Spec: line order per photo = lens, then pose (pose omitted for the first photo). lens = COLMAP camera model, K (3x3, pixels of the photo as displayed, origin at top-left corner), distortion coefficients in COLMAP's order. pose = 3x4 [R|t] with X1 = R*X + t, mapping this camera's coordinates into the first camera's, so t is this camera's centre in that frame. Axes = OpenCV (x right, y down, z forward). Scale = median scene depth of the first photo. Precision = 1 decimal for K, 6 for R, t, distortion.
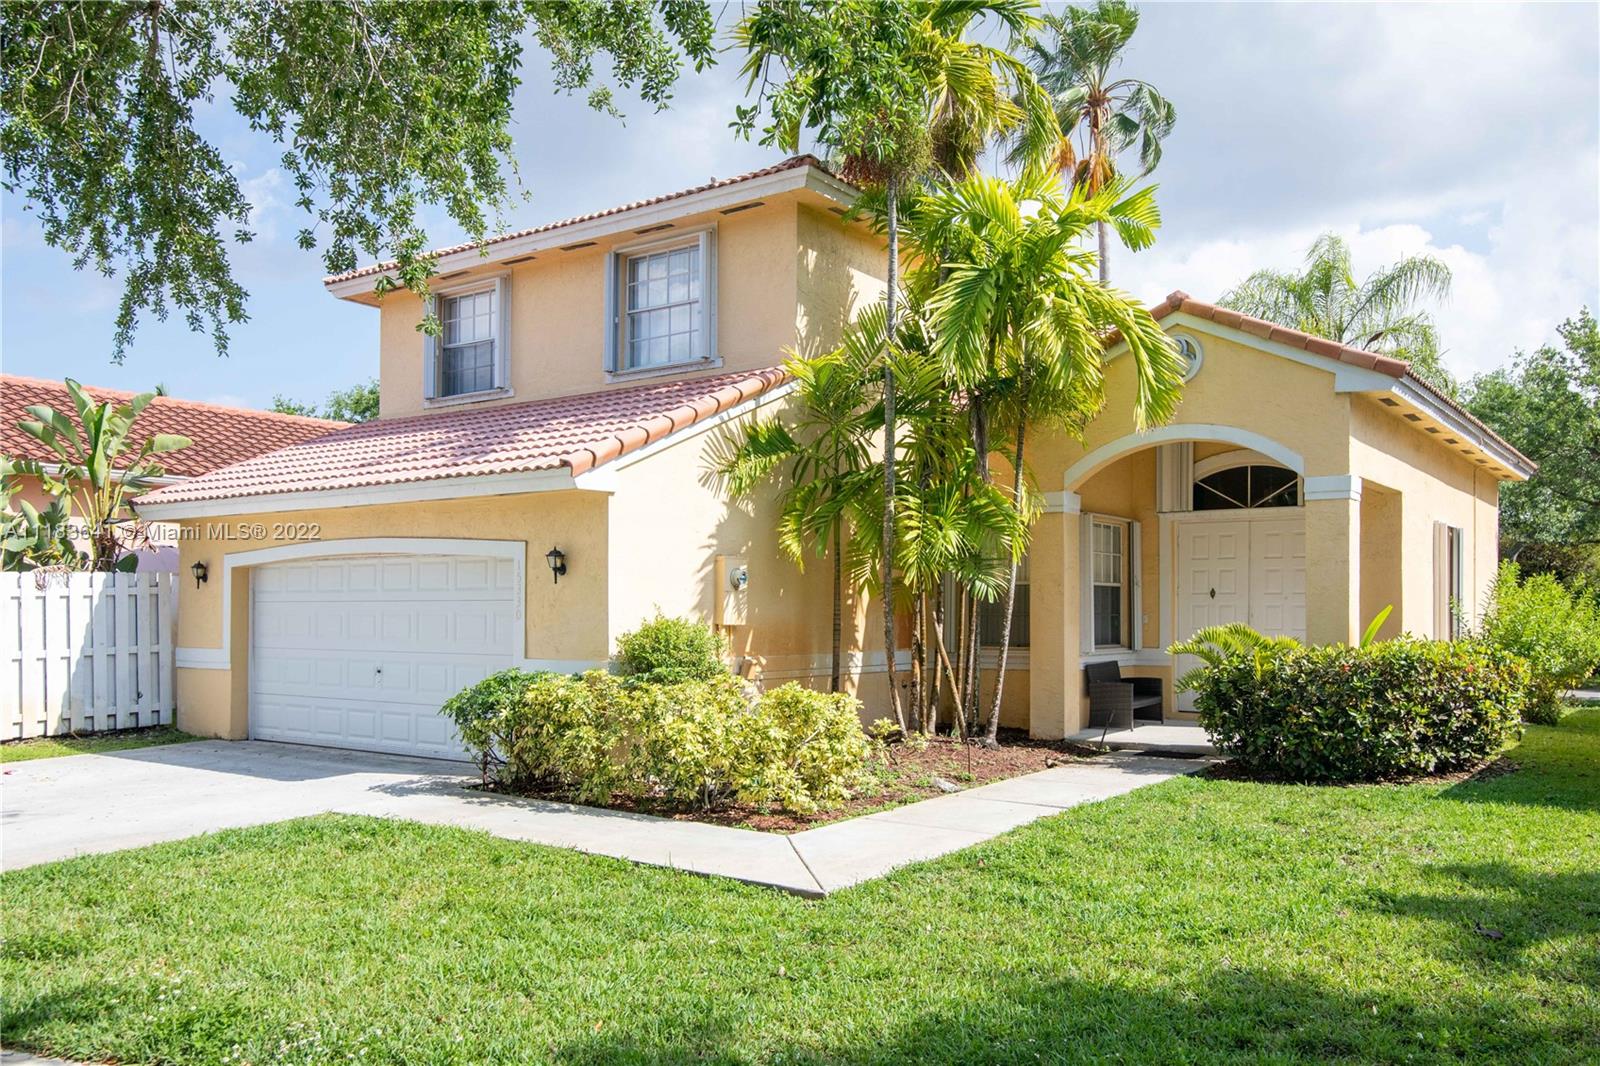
lens RADIAL K [[1282.3, 0, 823.5], [0, 1282.3, 591.5], [0, 0, 1]] dist [0.011797, 0.003674]
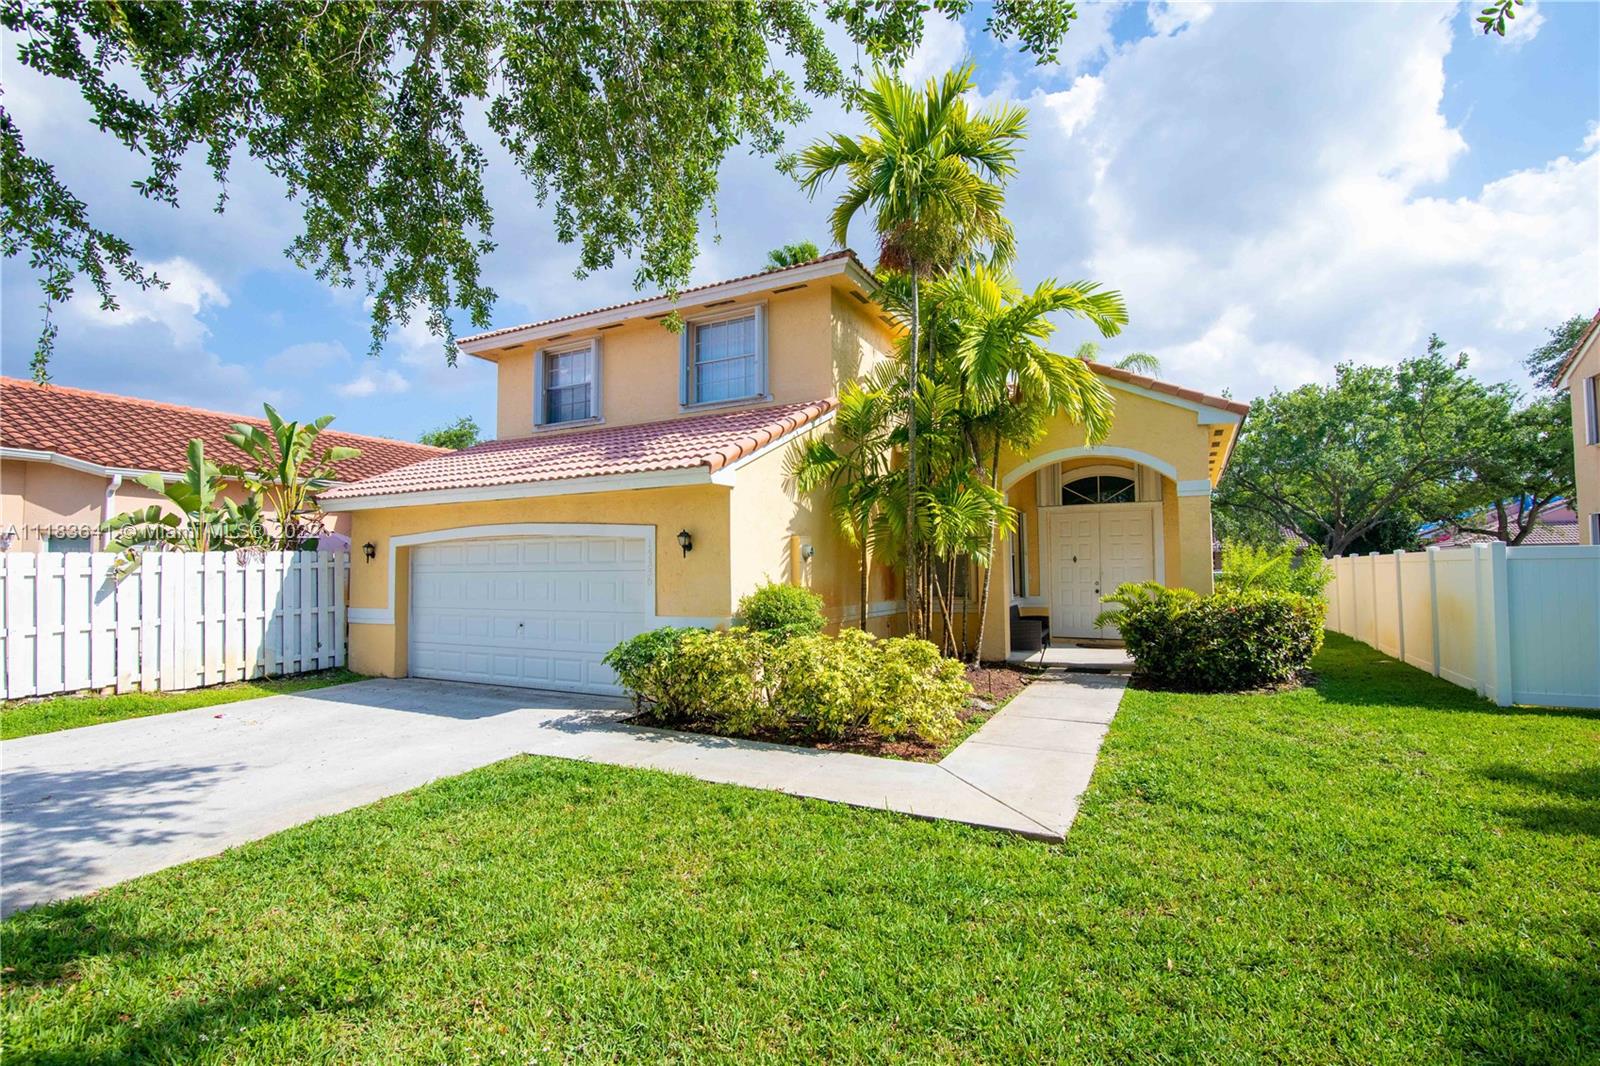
lens RADIAL K [[737.6, 0, 808.5], [0, 737.6, 532.3], [0, 0, 1]] dist [-0.015494, 0.002358]
pose [[0.989586, -0.004167, 0.143882, -0.173085], [0.009069, 0.999400, -0.033432, -0.005220], [-0.143657, 0.034388, 0.989030, 0.223528]]
